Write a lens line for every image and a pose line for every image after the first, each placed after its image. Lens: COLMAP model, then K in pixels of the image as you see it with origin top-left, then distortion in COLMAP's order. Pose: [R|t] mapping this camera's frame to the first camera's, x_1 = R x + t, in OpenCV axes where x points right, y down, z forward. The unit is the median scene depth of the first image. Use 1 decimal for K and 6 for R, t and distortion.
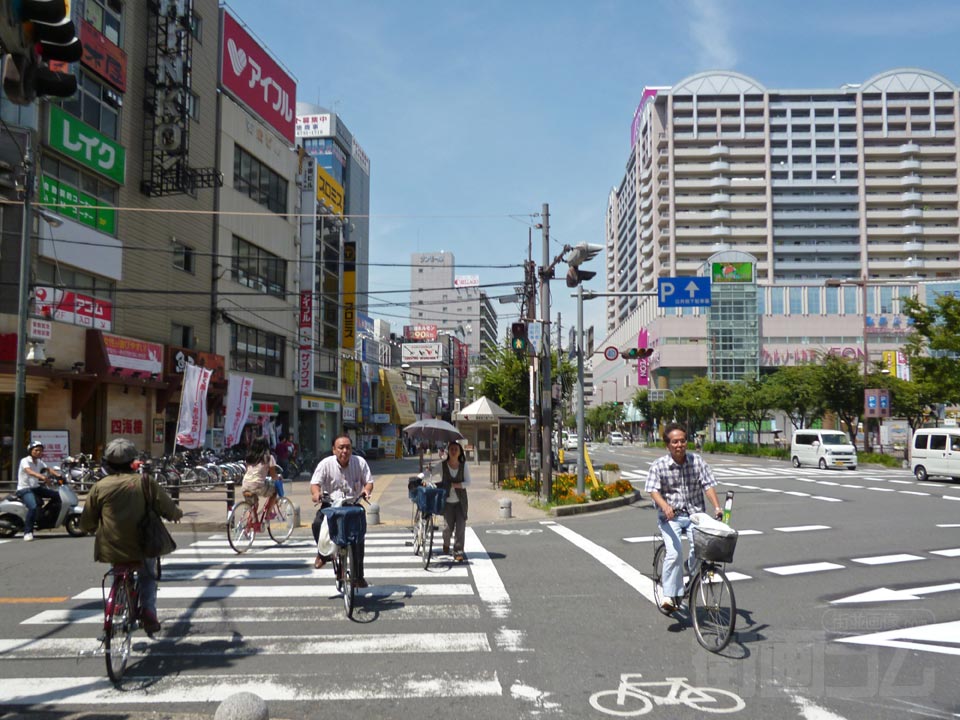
lens RADIAL K [[757.0, 0, 480.0], [0, 757.0, 360.0], [0, 0, 1]] dist [-0.001737, -0.001205]
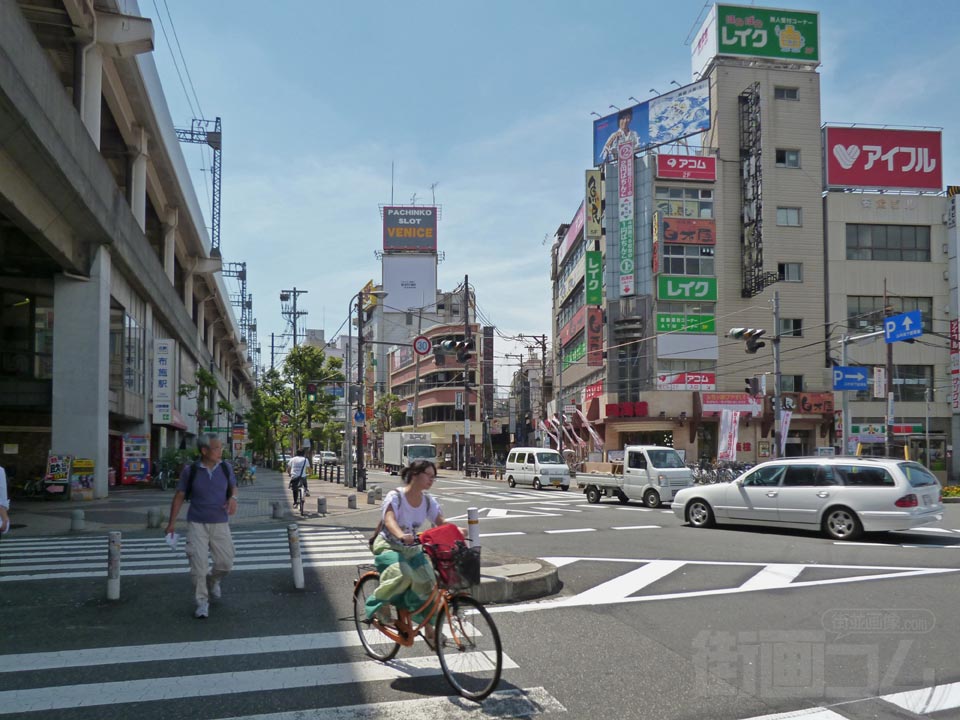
lens RADIAL K [[757.0, 0, 480.0], [0, 757.0, 360.0], [0, 0, 1]] dist [-0.001737, -0.001205]
pose [[0.185366, -0.109568, -0.976542, 0.849763], [0.100611, 0.990658, -0.092054, -0.002263], [0.977506, -0.081187, 0.194658, 0.131949]]
